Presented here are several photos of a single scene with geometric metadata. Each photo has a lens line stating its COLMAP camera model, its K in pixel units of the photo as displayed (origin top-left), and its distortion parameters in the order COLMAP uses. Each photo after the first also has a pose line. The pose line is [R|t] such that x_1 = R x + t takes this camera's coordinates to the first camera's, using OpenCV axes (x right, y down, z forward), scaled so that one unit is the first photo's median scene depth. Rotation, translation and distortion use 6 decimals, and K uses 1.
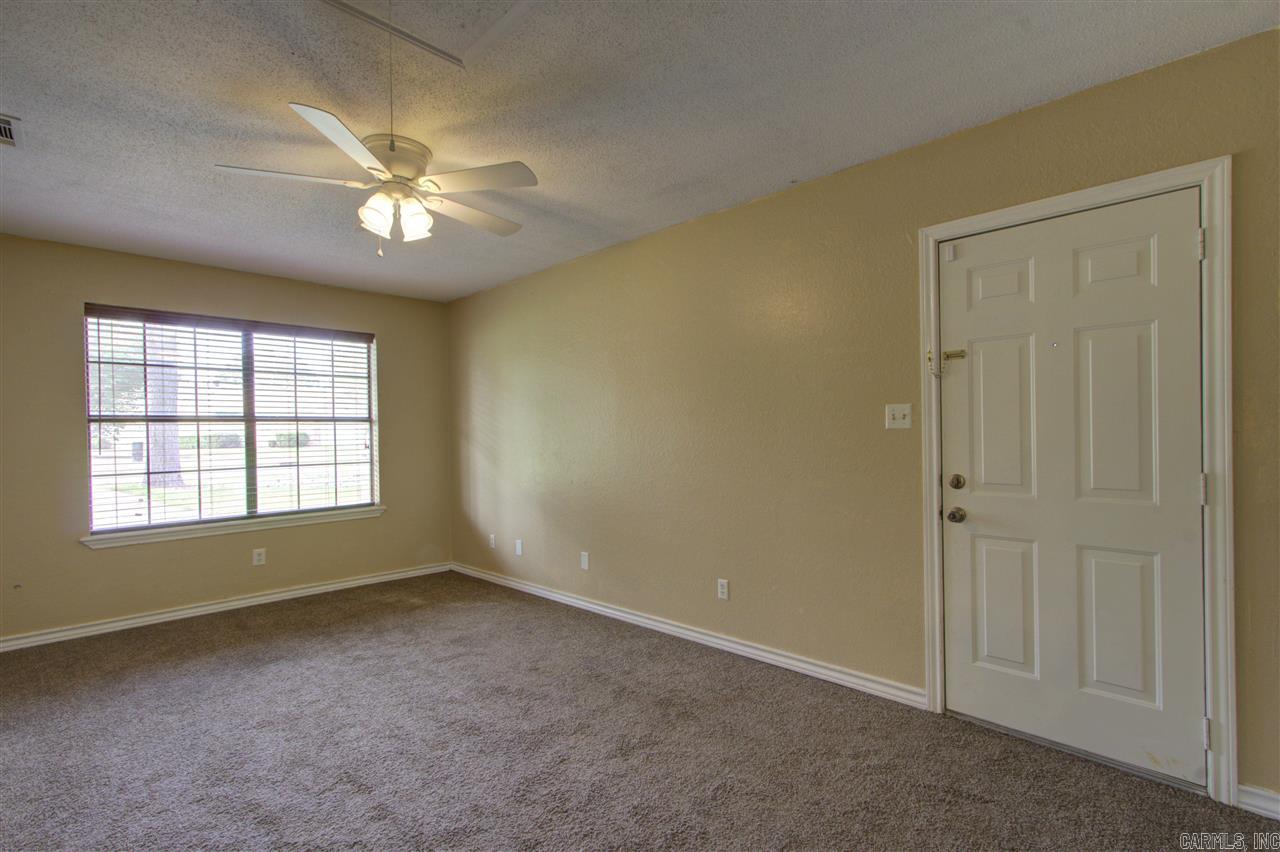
lens RADIAL K [[583.3, 0, 643.7], [0, 583.3, 428.6], [0, 0, 1]] dist [0.006668, 0.001514]
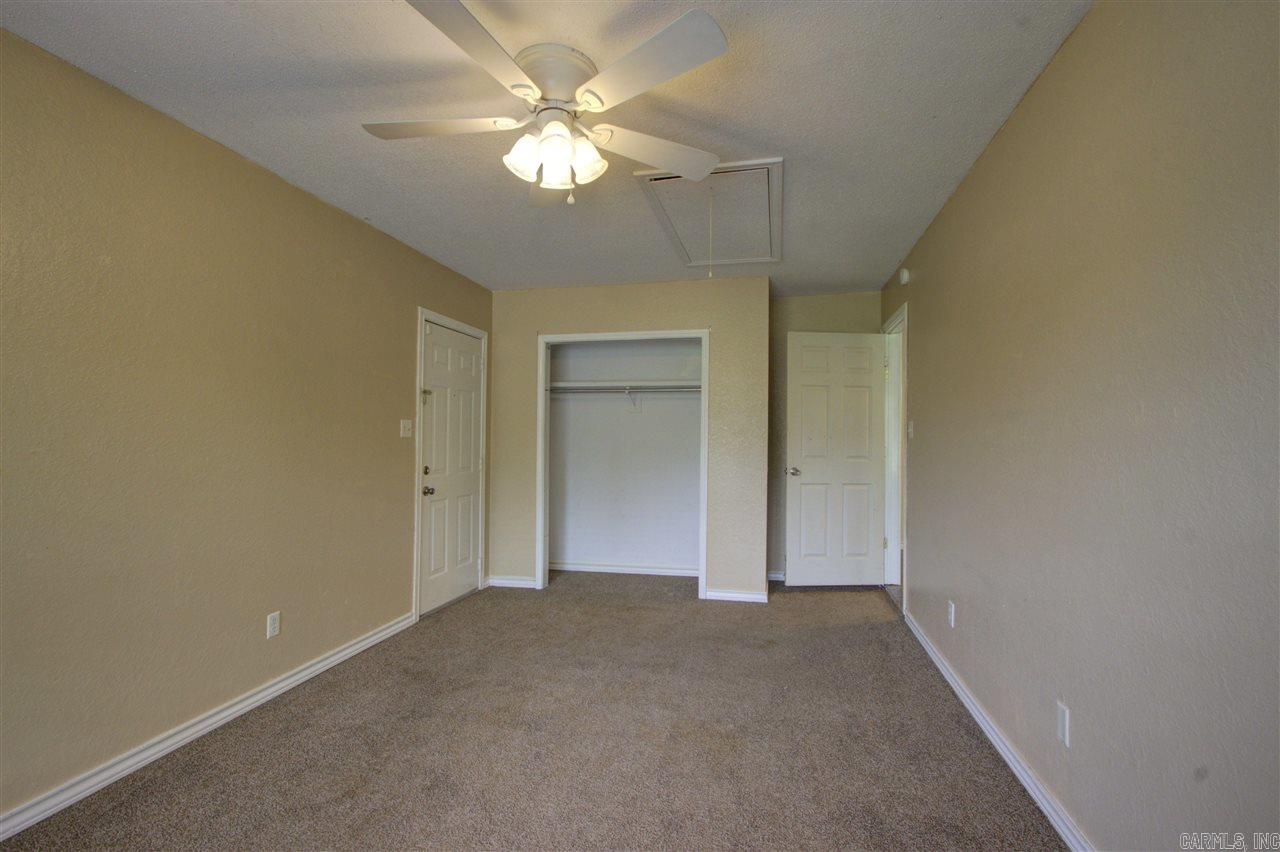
lens RADIAL K [[583.3, 0, 643.8], [0, 583.3, 432.9], [0, 0, 1]] dist [0.006668, 0.001514]
pose [[-0.515754, 0.024900, 0.856375, -1.161500], [0.004570, 0.999643, -0.026313, 0.032265], [-0.856724, -0.009657, -0.515684, 1.314864]]
